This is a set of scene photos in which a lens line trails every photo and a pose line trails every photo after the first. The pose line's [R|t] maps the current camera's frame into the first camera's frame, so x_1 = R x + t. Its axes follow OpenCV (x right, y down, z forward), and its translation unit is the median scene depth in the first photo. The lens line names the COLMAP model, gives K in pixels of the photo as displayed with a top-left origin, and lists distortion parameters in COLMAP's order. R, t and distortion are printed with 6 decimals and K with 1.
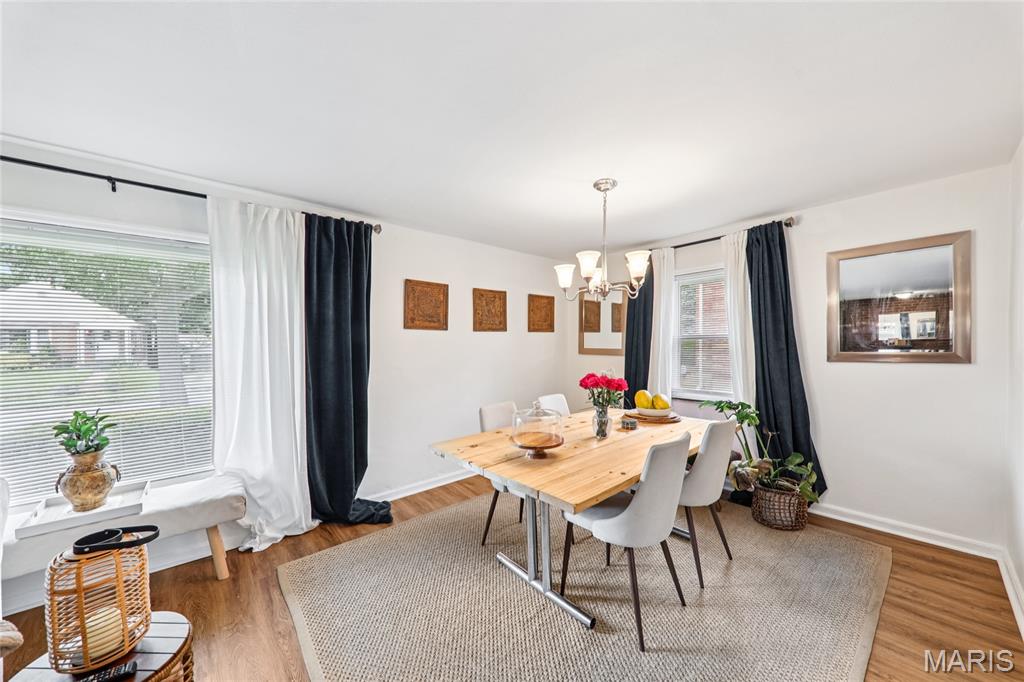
lens RADIAL K [[358.3, 0, 506.7], [0, 358.3, 343.4], [0, 0, 1]] dist [0.017319, -0.005327]
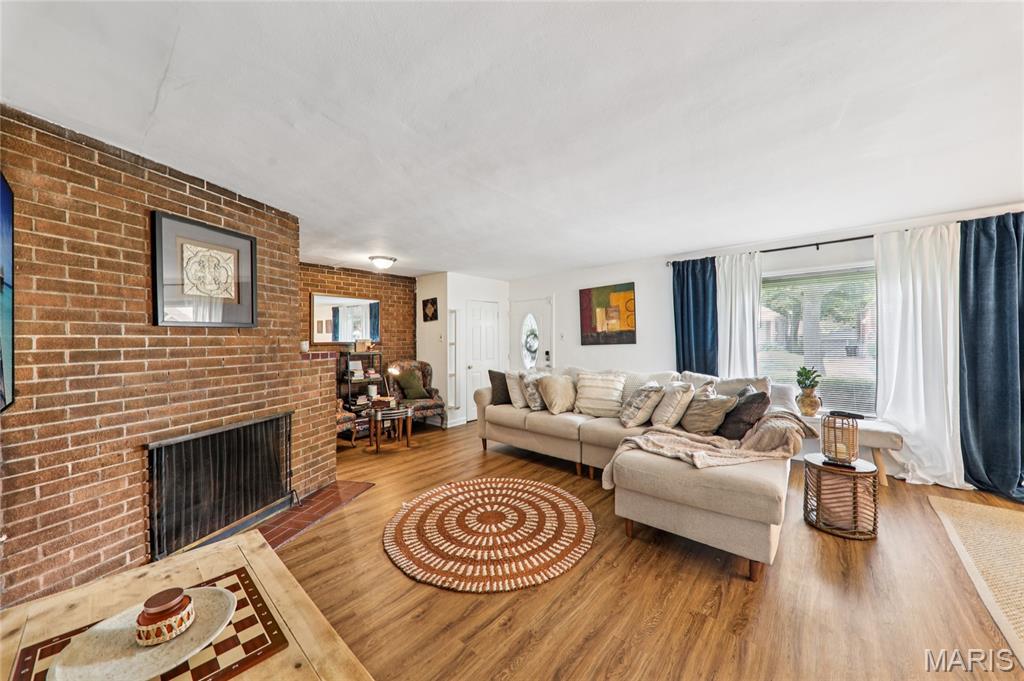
lens RADIAL K [[357.8, 0, 514.1], [0, 357.8, 344.8], [0, 0, 1]] dist [-0.000633, -0.003750]
pose [[0.138902, 0.005603, -0.990290, 0.389094], [-0.007700, 0.999960, 0.004578, 0.049431], [0.990276, 0.006990, 0.138940, -0.609864]]
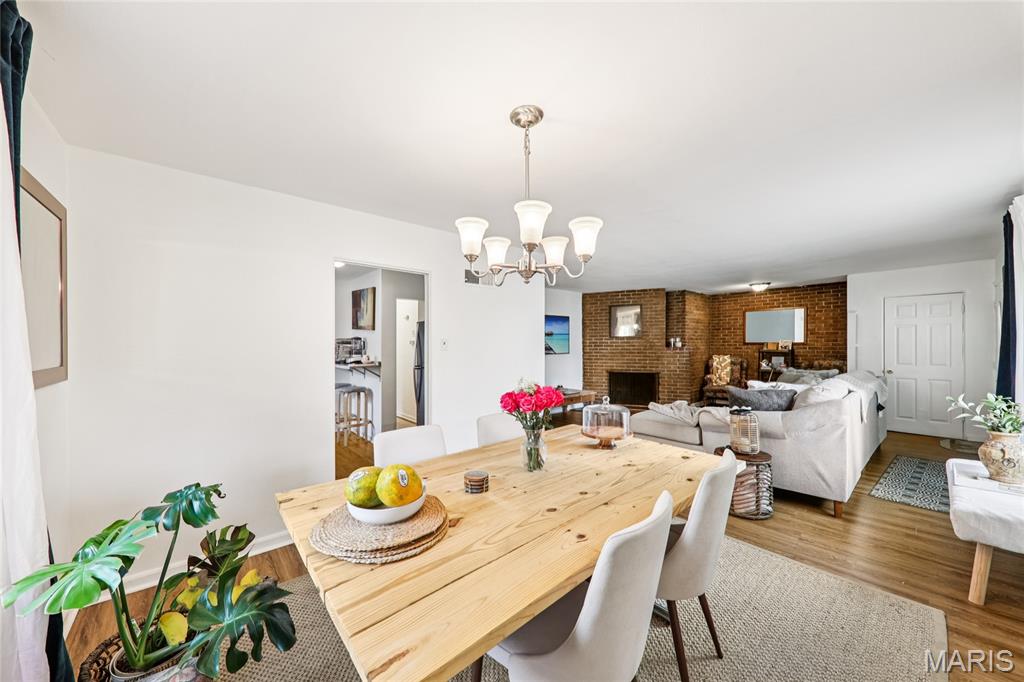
lens RADIAL K [[358.3, 0, 506.7], [0, 358.3, 343.4], [0, 0, 1]] dist [0.017319, -0.005327]
pose [[-0.999972, -0.002164, 0.007199, 0.292132], [-0.002020, 0.999800, 0.019882, 0.006521], [-0.007241, 0.019867, -0.999776, 1.535534]]
